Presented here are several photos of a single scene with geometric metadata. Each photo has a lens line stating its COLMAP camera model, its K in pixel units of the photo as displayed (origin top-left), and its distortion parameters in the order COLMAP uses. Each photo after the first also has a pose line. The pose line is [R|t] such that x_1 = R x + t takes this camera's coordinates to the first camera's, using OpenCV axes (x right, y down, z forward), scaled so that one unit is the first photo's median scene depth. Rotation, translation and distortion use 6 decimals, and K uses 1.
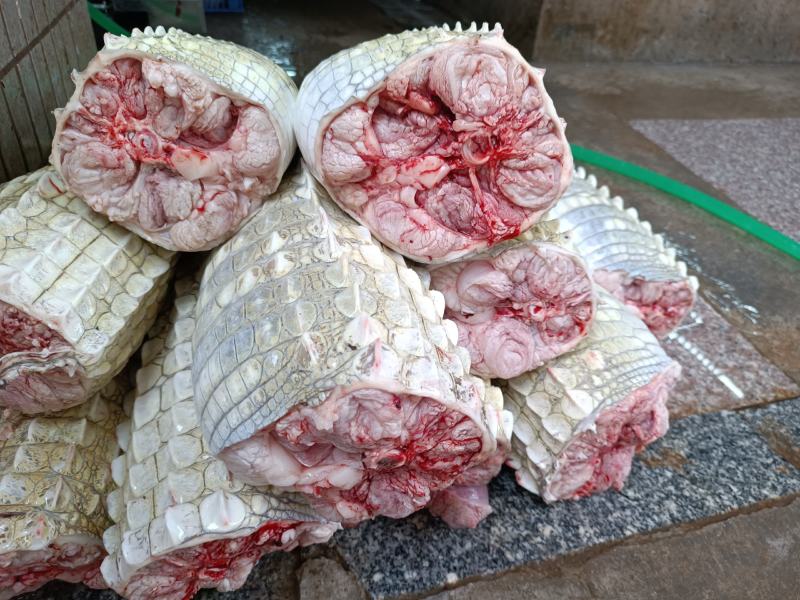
lens RADIAL K [[620.1, 0, 423.6], [0, 620.1, 270.1], [0, 0, 1]] dist [0.028802, -0.058239]
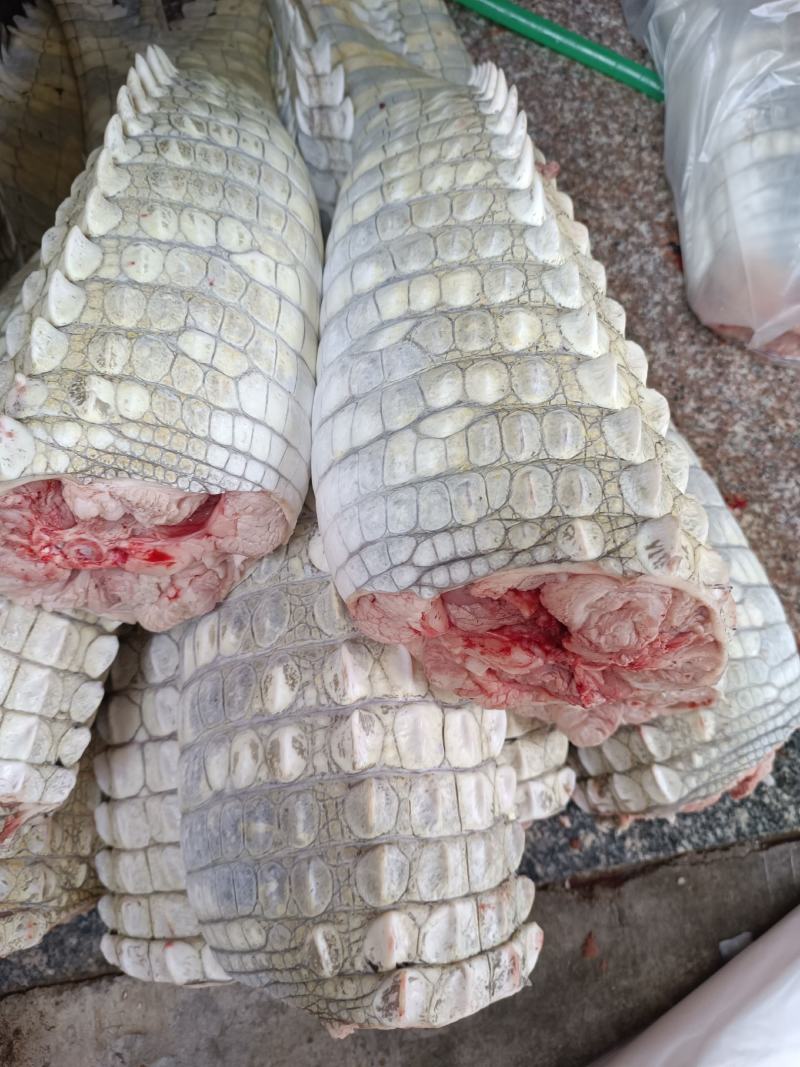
lens RADIAL K [[830.9, 0, 422.6], [0, 830.9, 606.1], [0, 0, 1]] dist [-0.003739, -0.010446]
pose [[0.991162, 0.130359, -0.024581, -0.060516], [-0.092903, 0.814391, 0.572831, -0.637109], [0.094692, -0.565485, 0.819305, 0.265877]]
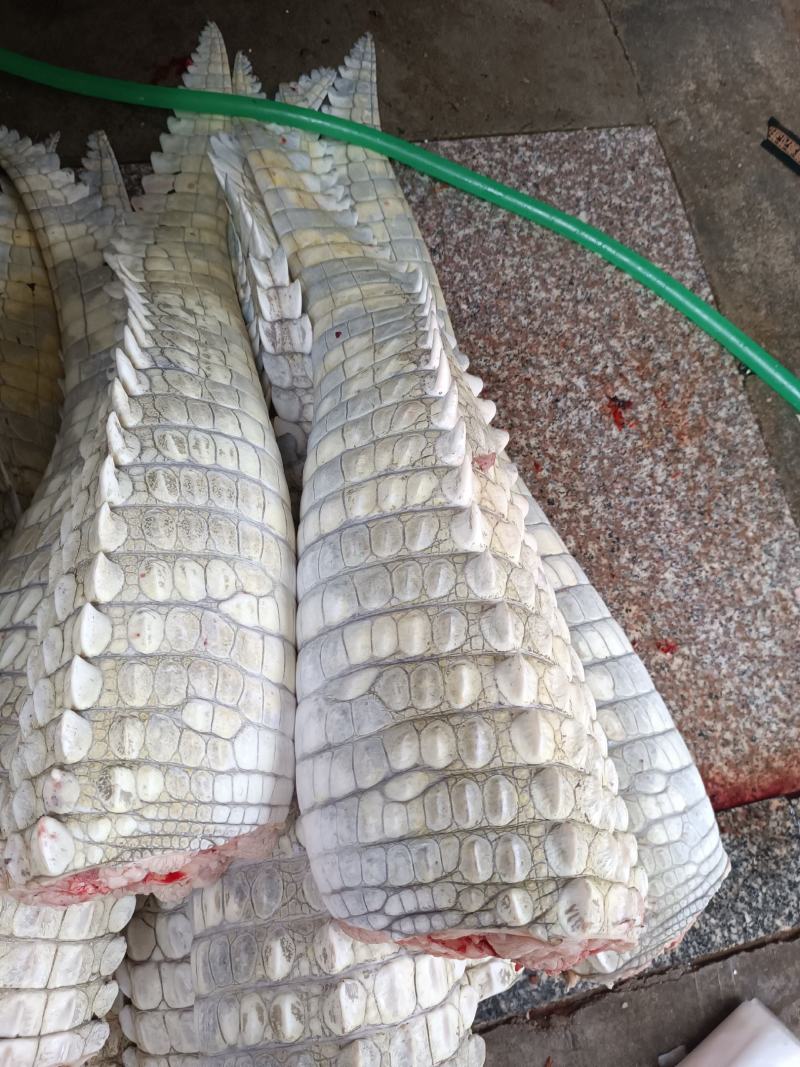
lens RADIAL K [[802.3, 0, 428.3], [0, 802.3, 643.2], [0, 0, 1]] dist [0.002202, -0.007029]
pose [[0.995672, 0.090114, 0.022716, -0.089575], [-0.085427, 0.791250, 0.605496, -1.009875], [0.036590, -0.604816, 0.795524, 0.357408]]
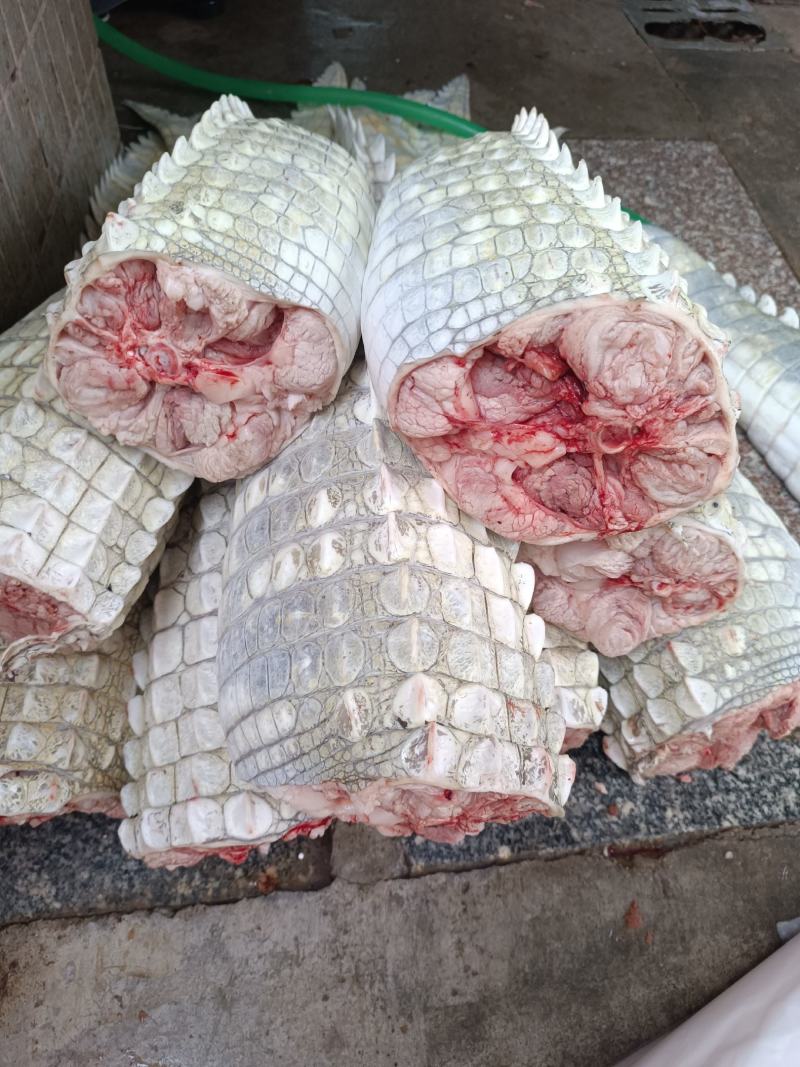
lens RADIAL K [[831.9, 0, 419.9], [0, 831.9, 536.9], [0, 0, 1]] dist [0.001132, -0.009433]
pose [[0.986041, 0.129212, -0.105012, -0.005933], [-0.089555, 0.943266, 0.319732, -0.327437], [0.140367, -0.305865, 0.941671, 0.029772]]
